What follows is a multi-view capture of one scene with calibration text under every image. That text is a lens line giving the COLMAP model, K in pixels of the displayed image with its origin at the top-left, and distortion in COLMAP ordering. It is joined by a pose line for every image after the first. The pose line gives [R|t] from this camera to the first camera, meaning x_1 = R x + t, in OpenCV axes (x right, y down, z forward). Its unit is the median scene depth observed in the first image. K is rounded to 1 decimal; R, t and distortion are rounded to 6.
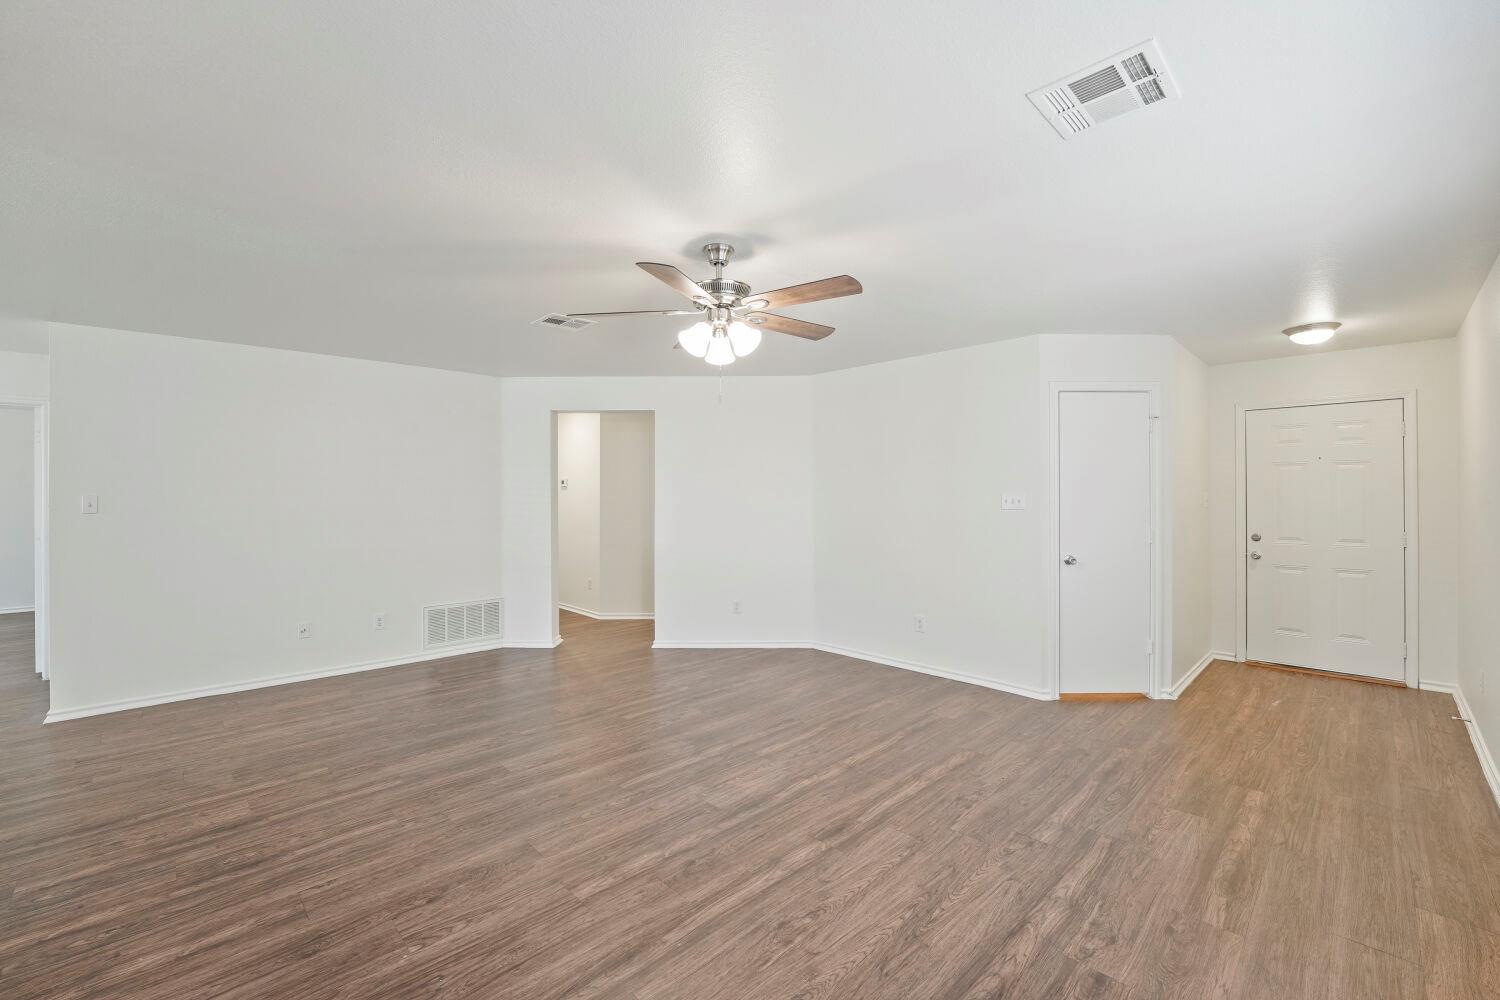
lens RADIAL K [[618.1, 0, 757.2], [0, 618.1, 493.1], [0, 0, 1]] dist [-0.022494, 0.002656]
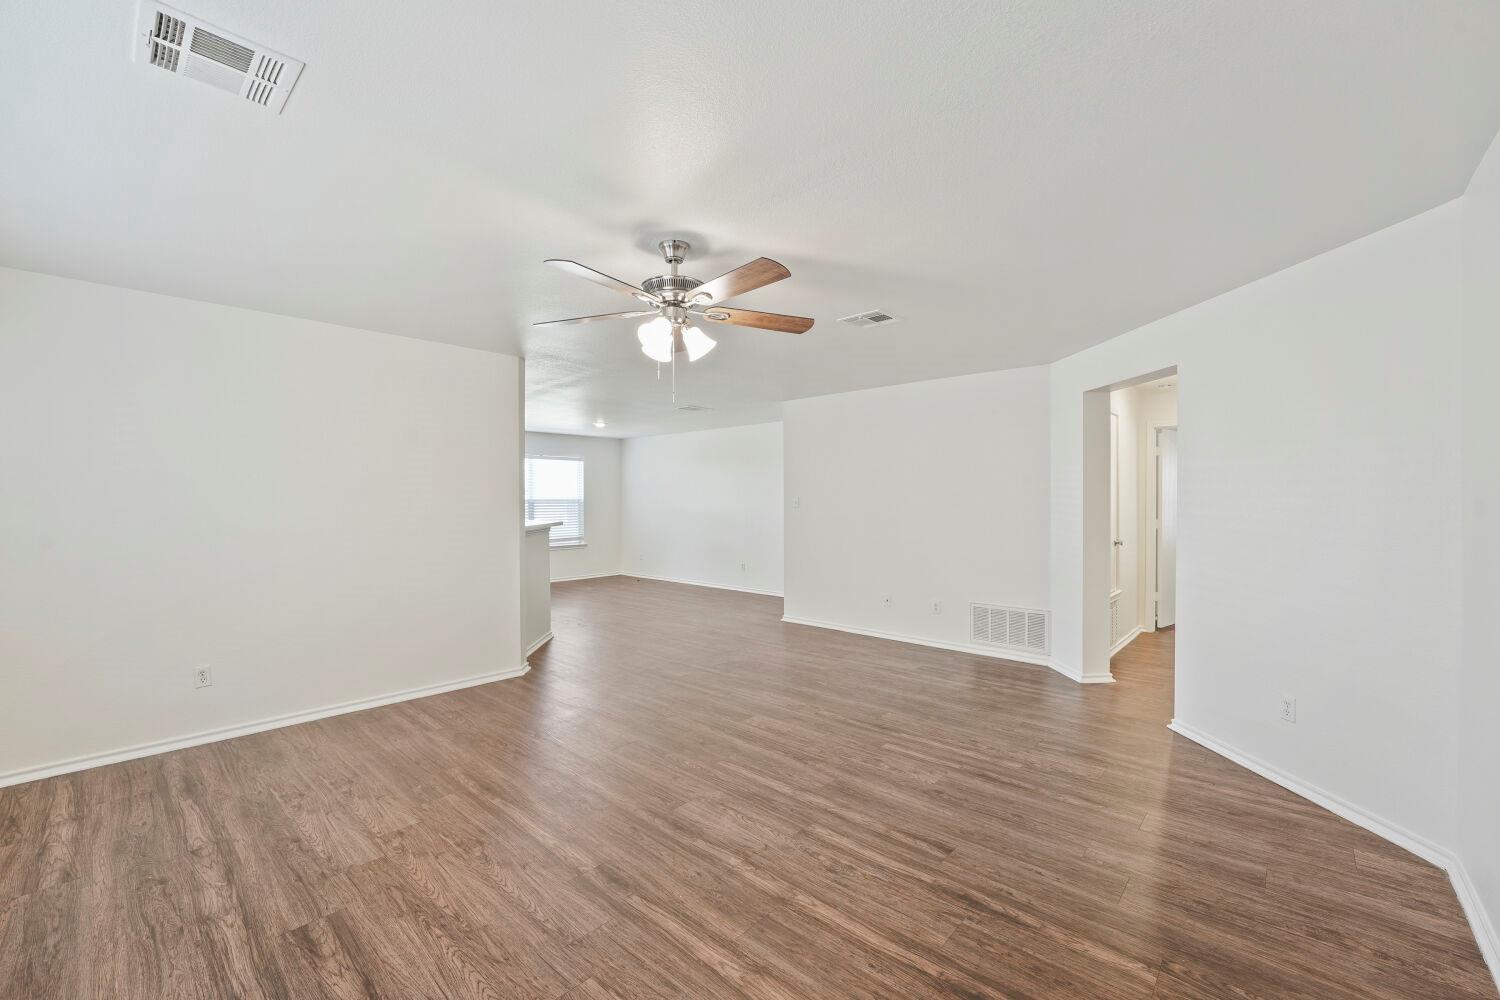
lens RADIAL K [[618.1, 0, 745.5], [0, 618.1, 507.0], [0, 0, 1]] dist [-0.022494, 0.002656]
pose [[0.051231, 0.016985, -0.998542, 0.759897], [0.004743, 0.999840, 0.017250, 0.002720], [0.998676, -0.005620, 0.051142, 0.865473]]
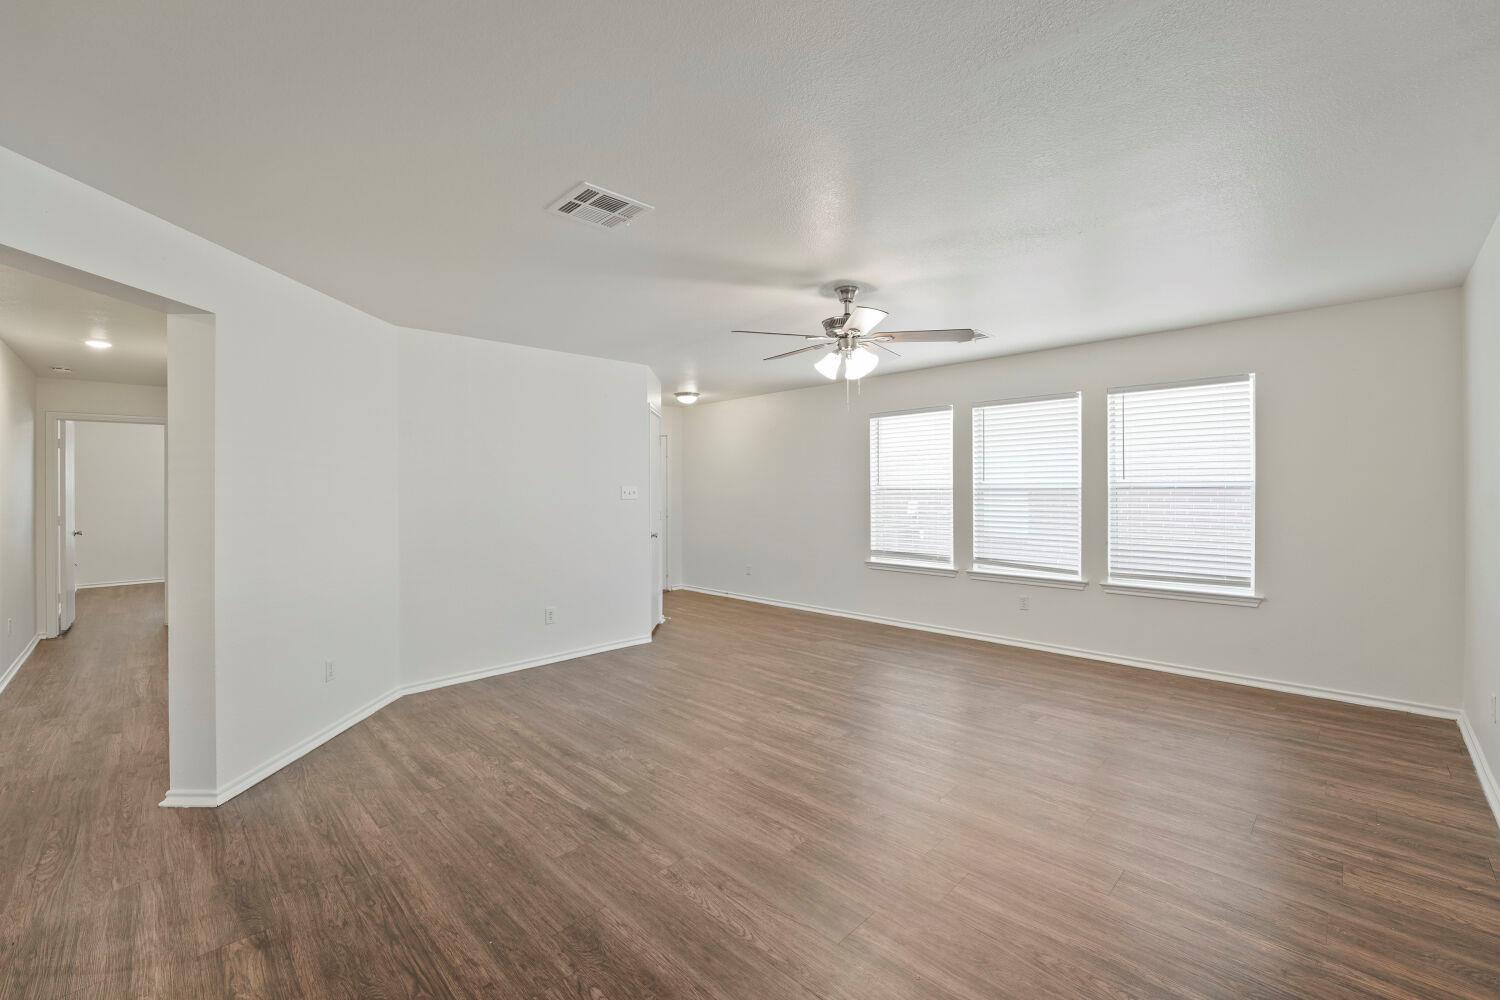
lens RADIAL K [[618.1, 0, 741.6], [0, 618.1, 488.5], [0, 0, 1]] dist [-0.022494, 0.002656]
pose [[0.002789, 0.000896, 0.999996, -1.079114], [0.005630, 0.999984, -0.000912, 0.008927], [-0.999980, 0.005632, 0.002784, 0.986349]]
